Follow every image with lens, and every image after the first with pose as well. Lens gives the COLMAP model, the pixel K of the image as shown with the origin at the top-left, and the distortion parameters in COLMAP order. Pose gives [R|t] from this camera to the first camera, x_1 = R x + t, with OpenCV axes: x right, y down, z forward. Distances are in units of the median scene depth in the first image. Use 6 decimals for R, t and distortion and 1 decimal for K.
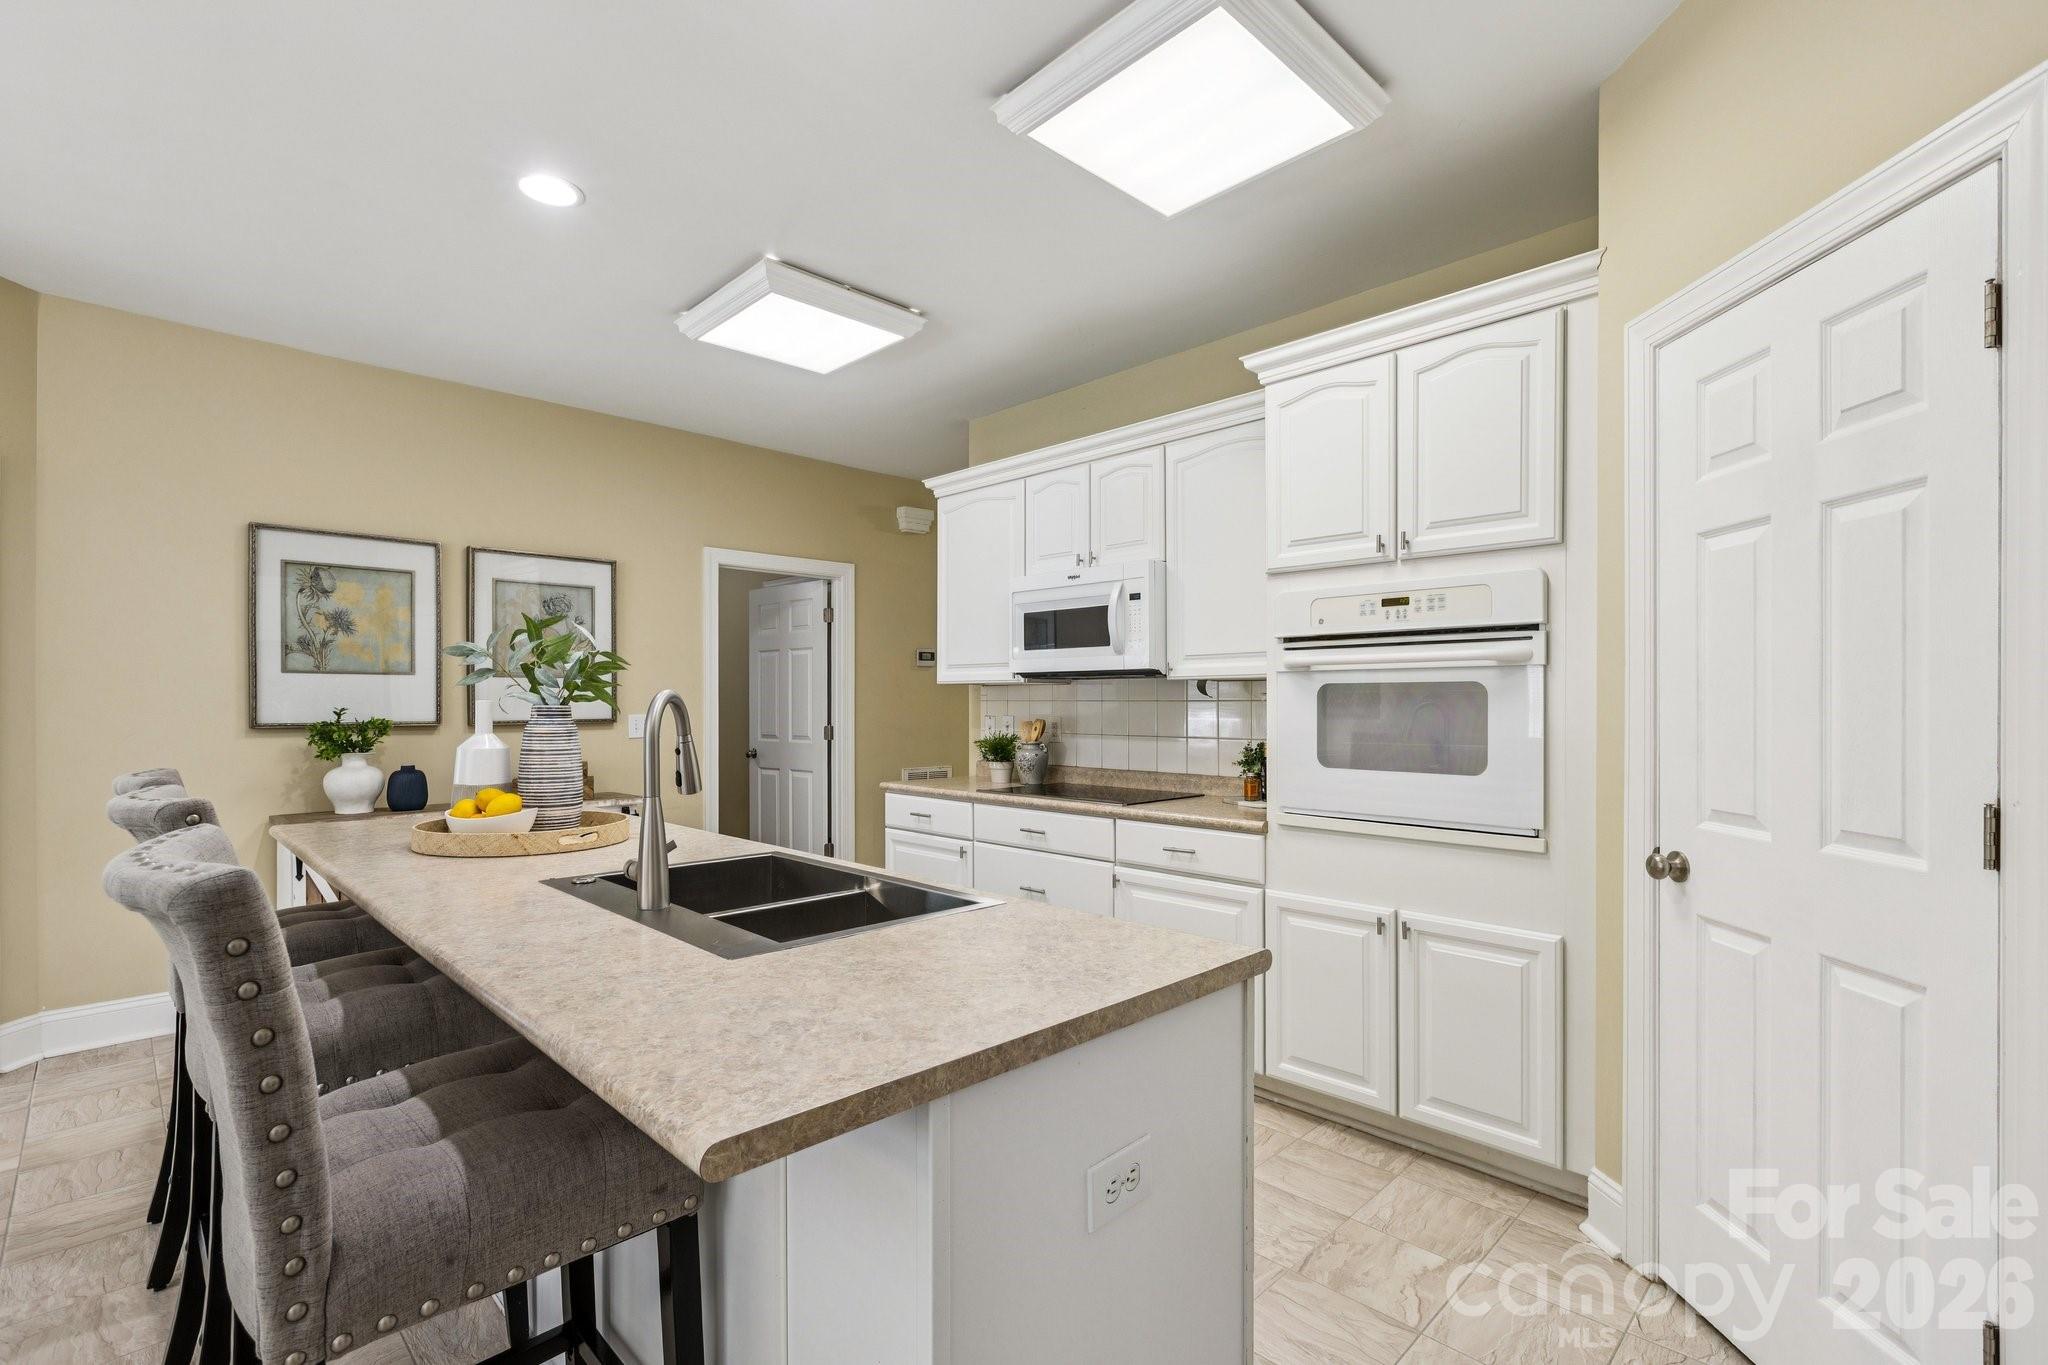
lens RADIAL K [[927.3, 0, 1029.5], [0, 927.3, 699.5], [0, 0, 1]] dist [0.001344, 0.000527]
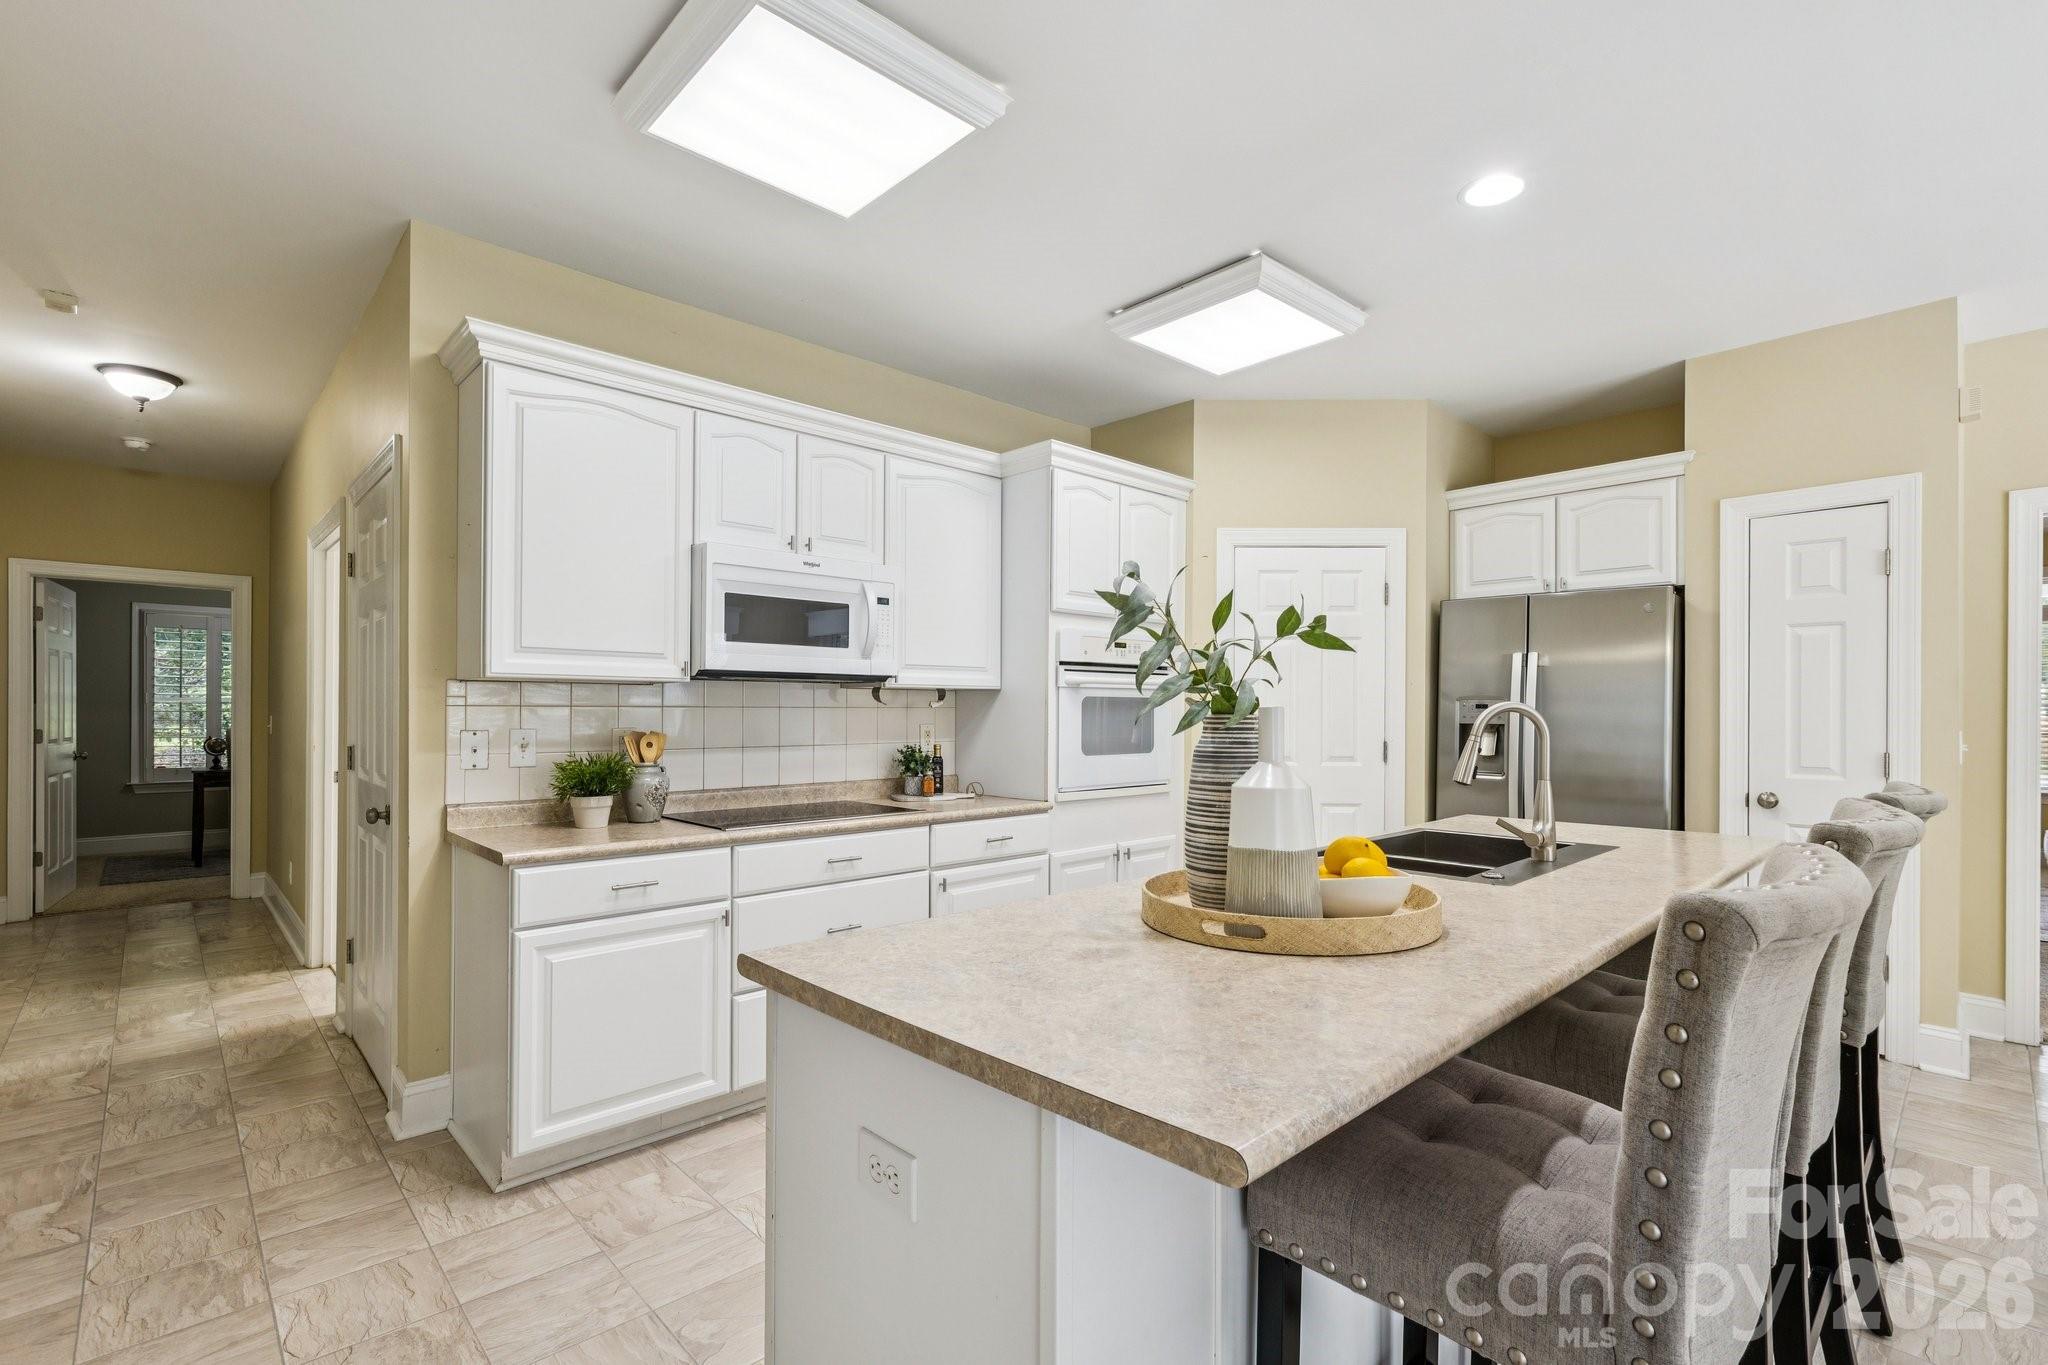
lens RADIAL K [[902.1, 0, 1004.0], [0, 902.1, 700.4], [0, 0, 1]] dist [-0.026371, 0.000216]
pose [[0.041547, 0.013039, 0.999051, -0.882930], [-0.005793, 0.999901, -0.012809, 0.005947], [-0.999120, -0.005255, 0.041619, 0.885987]]
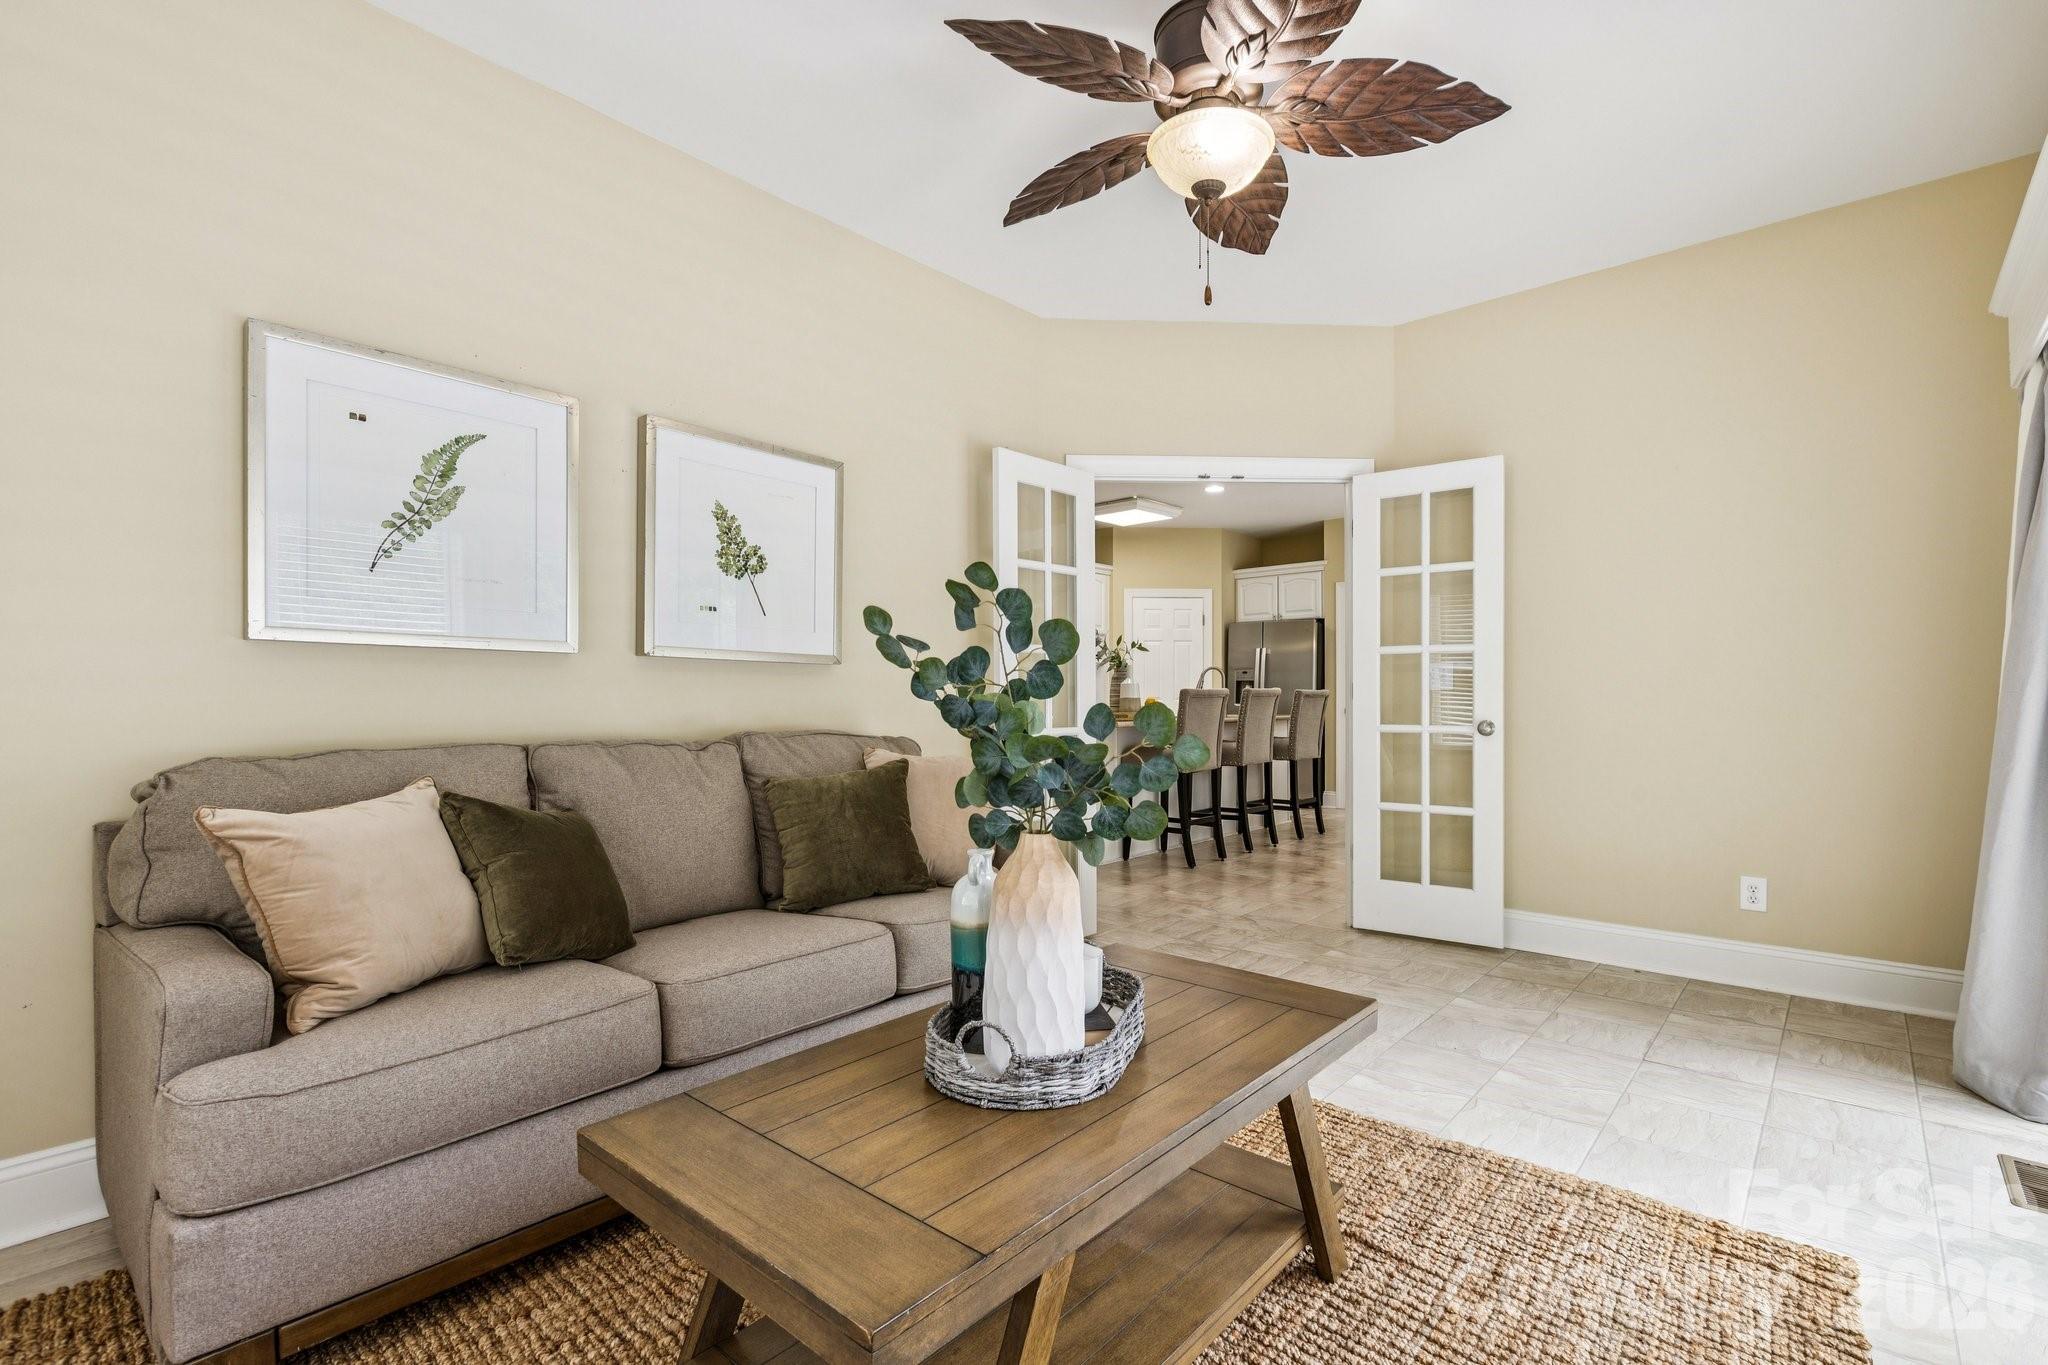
lens RADIAL K [[924.4, 0, 1033.3], [0, 924.4, 684.2], [0, 0, 1]] dist [0.003855, 0.000477]
pose [[-0.073621, 0.018690, 0.997111, -2.320507], [0.004579, 0.999820, -0.018402, 0.076939], [-0.997276, 0.003211, -0.073694, 1.112179]]
